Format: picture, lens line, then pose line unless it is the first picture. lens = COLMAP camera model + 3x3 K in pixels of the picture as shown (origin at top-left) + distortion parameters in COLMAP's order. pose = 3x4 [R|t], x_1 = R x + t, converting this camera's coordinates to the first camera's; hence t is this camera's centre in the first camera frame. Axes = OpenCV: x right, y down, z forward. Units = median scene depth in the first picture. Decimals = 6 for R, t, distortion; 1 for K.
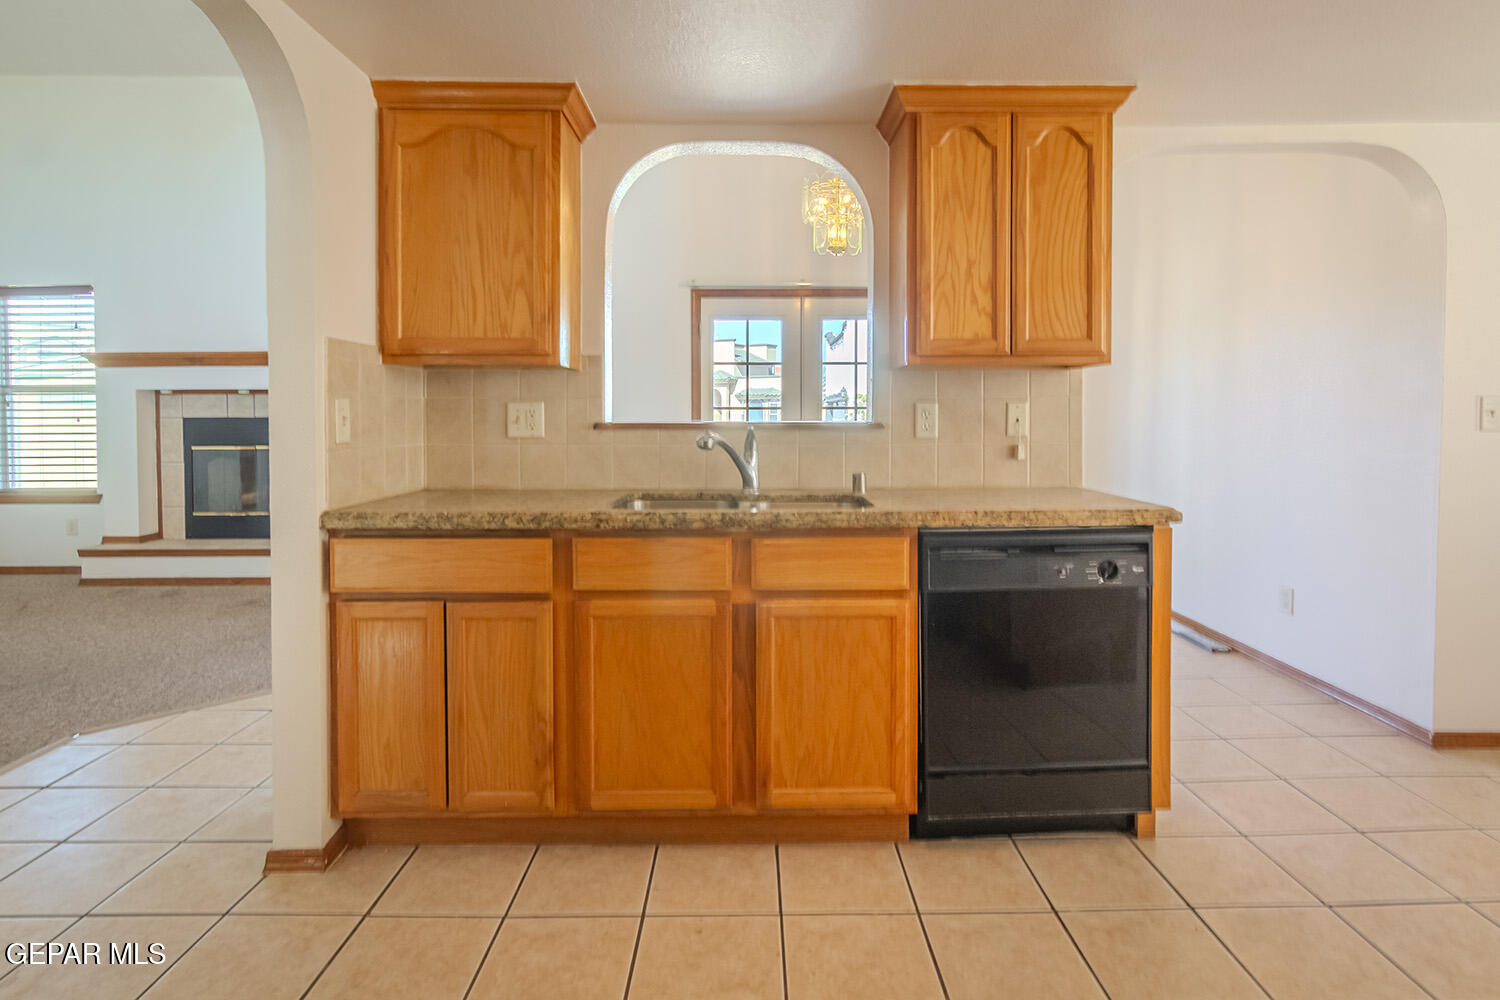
lens RADIAL K [[808.4, 0, 749.9], [0, 808.4, 432.3], [0, 0, 1]] dist [0.000692, 0.001800]
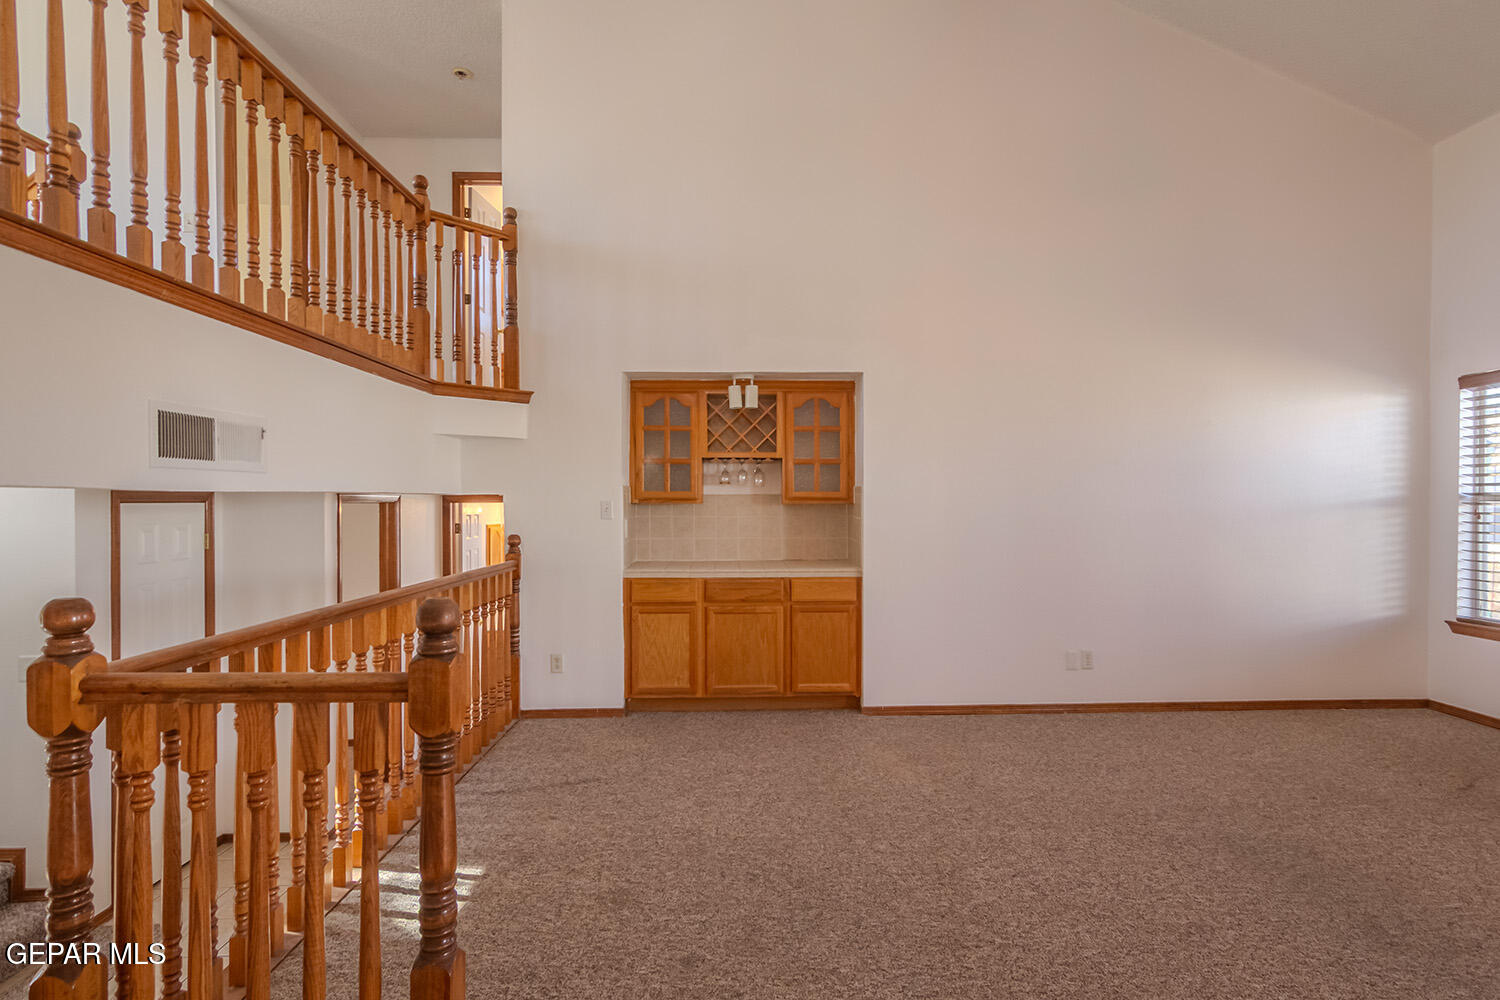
lens RADIAL K [[769.7, 0, 758.8], [0, 769.7, 508.1], [0, 0, 1]] dist [-0.002243, 0.003250]
pose [[0.016194, 0.010465, -0.999814, -0.342860], [-0.023551, 0.999672, 0.010082, -0.081033], [0.999591, 0.023384, 0.016435, 0.607478]]
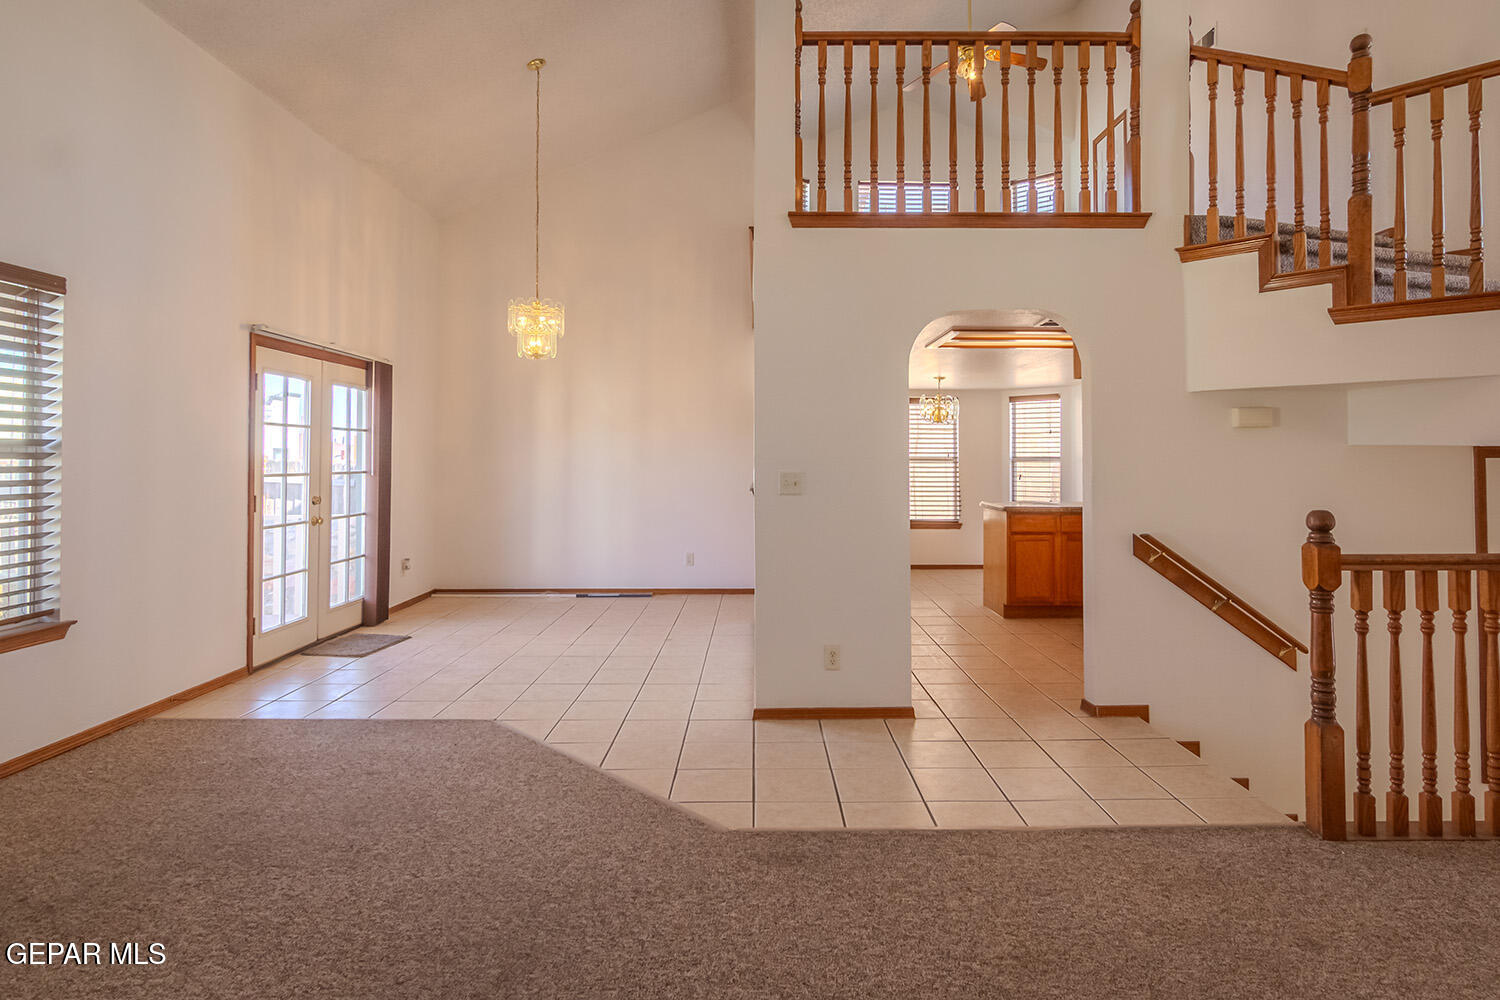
lens RADIAL K [[786.5, 0, 771.7], [0, 786.5, 442.0], [0, 0, 1]] dist [0.000948, 0.001112]
pose [[-0.001723, 0.023583, 0.999720, -2.142215], [0.022894, 0.999461, -0.023538, -0.080564], [-0.999736, 0.022847, -0.002262, 1.141353]]
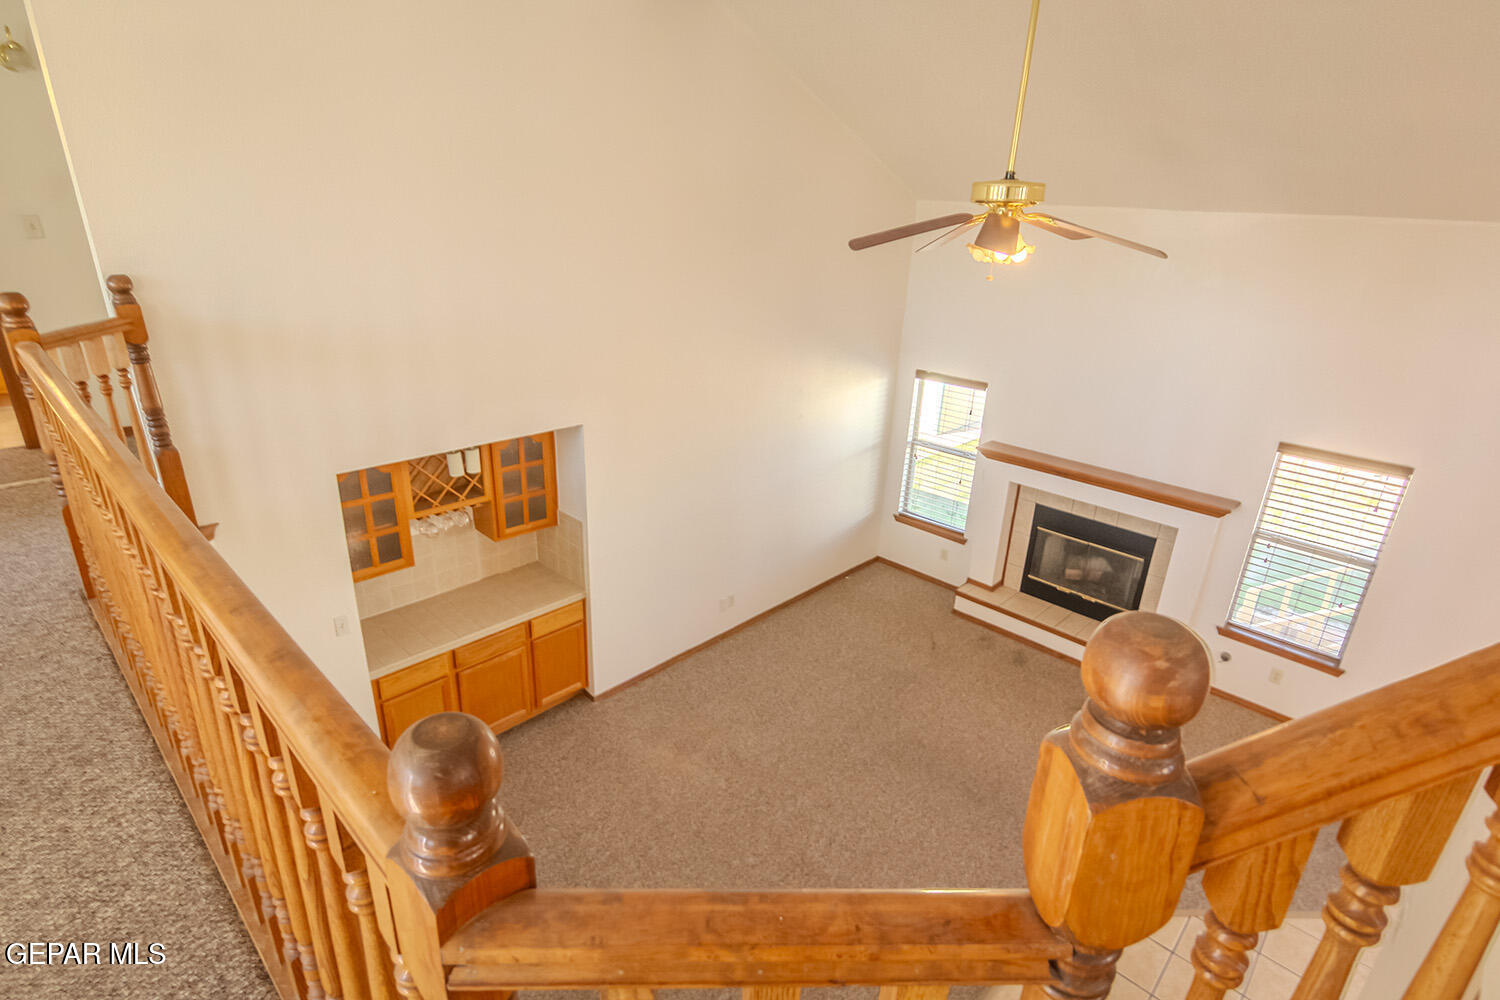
lens RADIAL K [[767.7, 0, 757.0], [0, 767.7, 508.3], [0, 0, 1]] dist [-0.001345, -0.000236]
pose [[0.714362, 0.289339, -0.637158, -0.625184], [-0.060065, 0.932509, 0.356118, -0.964388], [0.697194, -0.216126, 0.683528, -0.219240]]
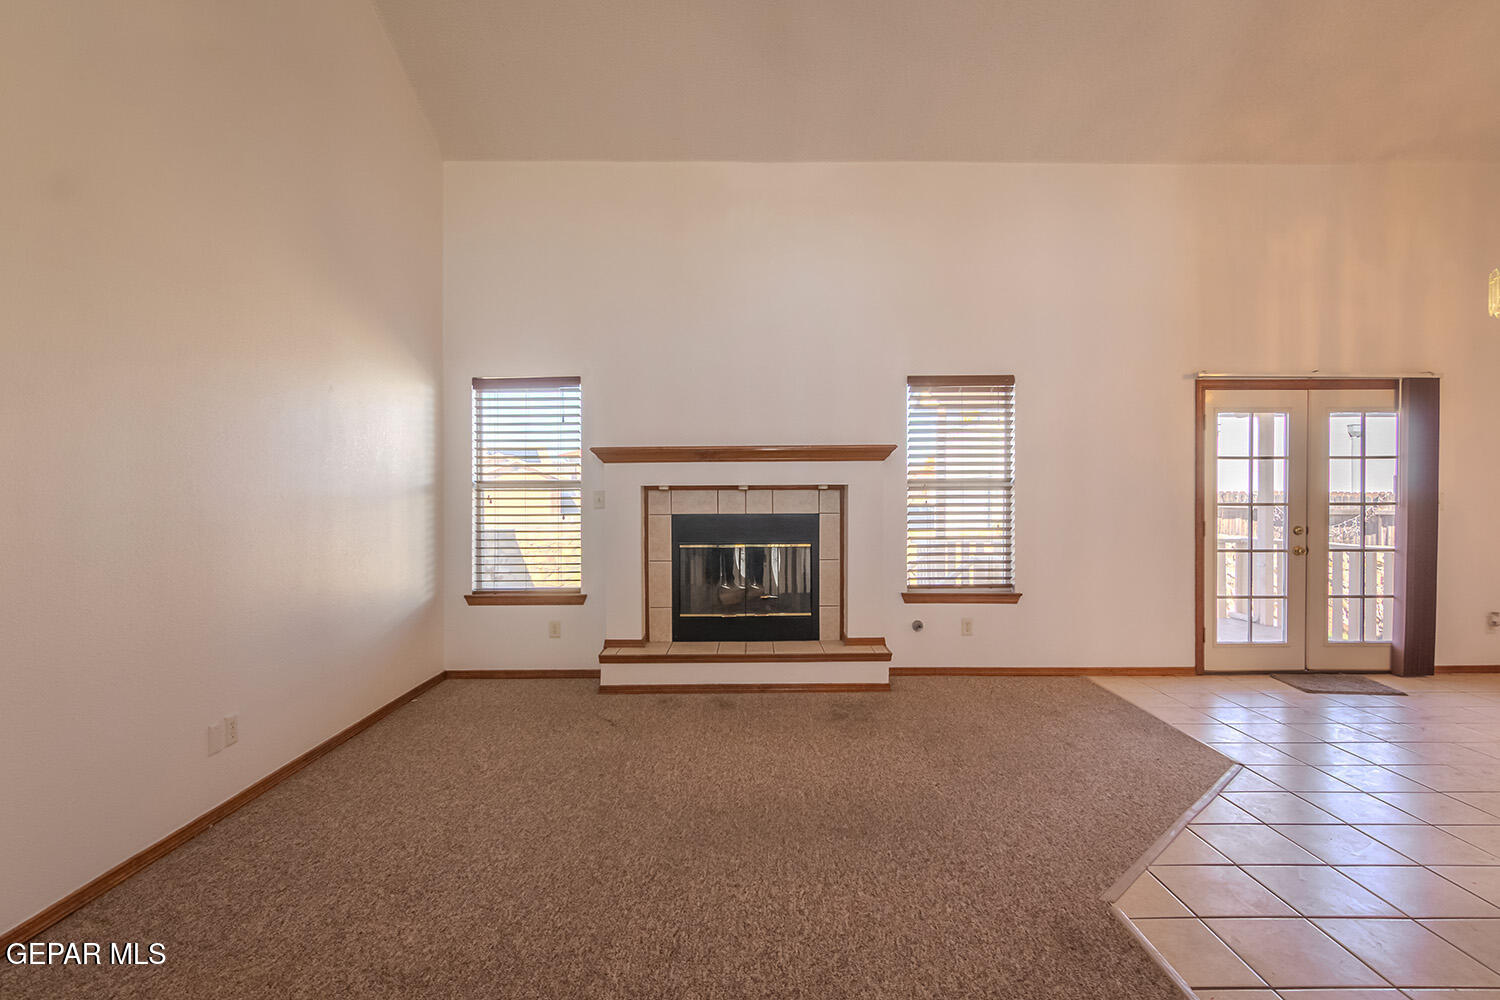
lens RADIAL K [[771.5, 0, 756.1], [0, 771.5, 496.9], [0, 0, 1]] dist [-0.000643, 0.000452]
pose [[0.999993, -0.001175, -0.003558, -1.440493], [0.001105, 0.999806, -0.019647, -0.051073], [0.003581, 0.019642, 0.999801, 0.206120]]
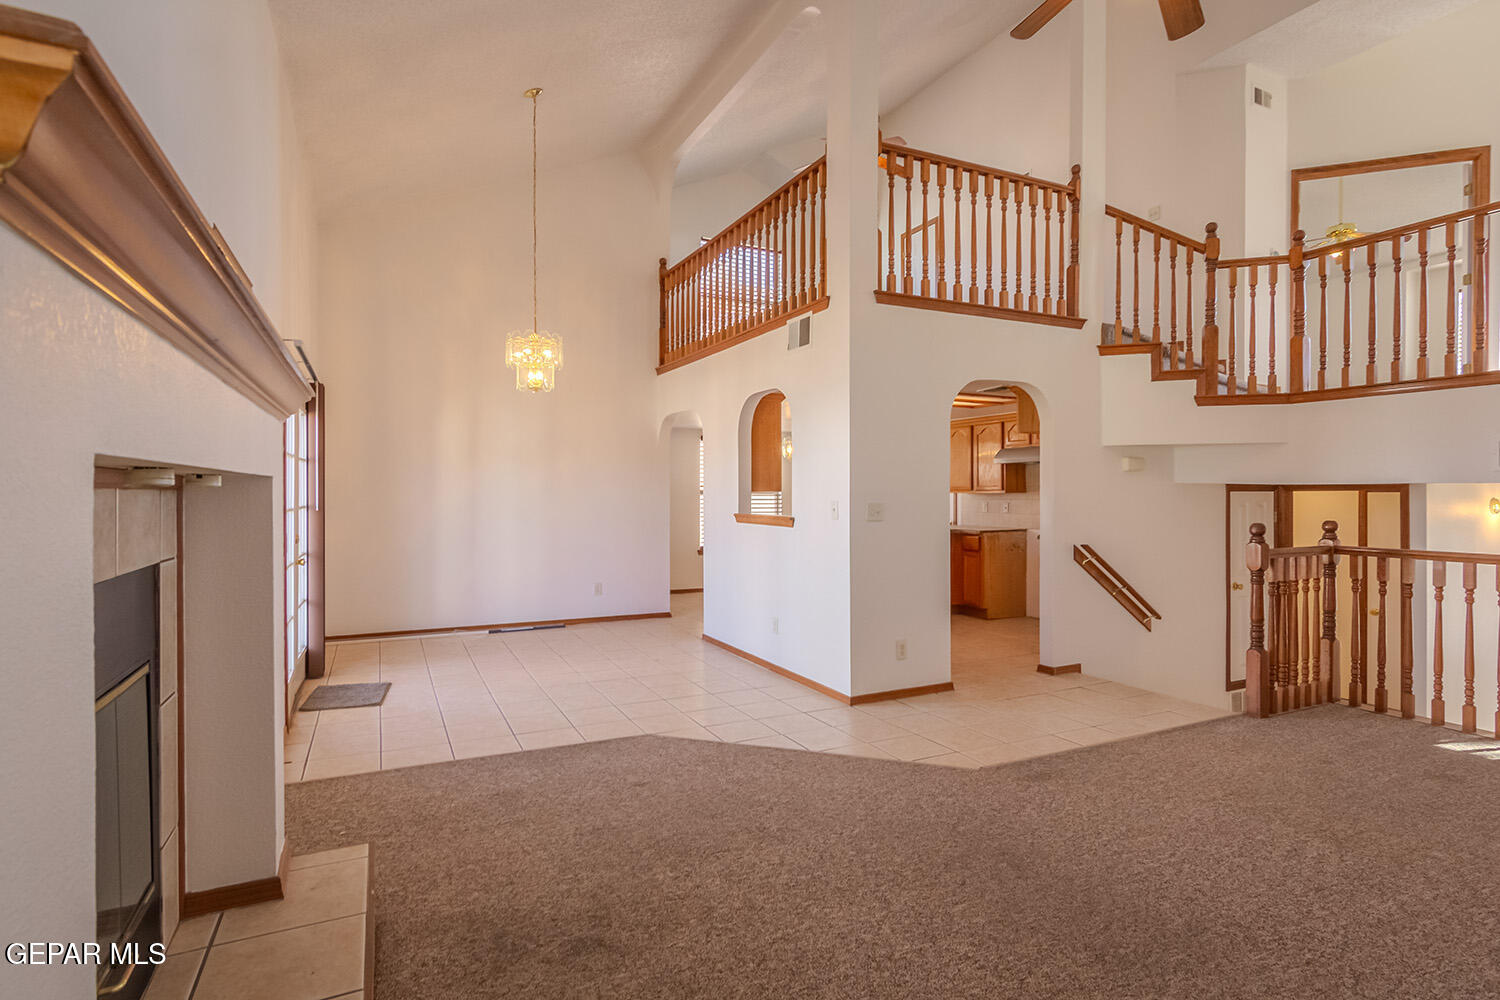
lens RADIAL K [[766.8, 0, 757.8], [0, 766.8, 496.8], [0, 0, 1]] dist [-0.002971, 0.005145]
pose [[-0.431817, -0.003359, 0.901955, -2.146489], [0.021647, 0.999666, 0.014087, -0.105825], [-0.901701, 0.025608, -0.431600, 2.226443]]
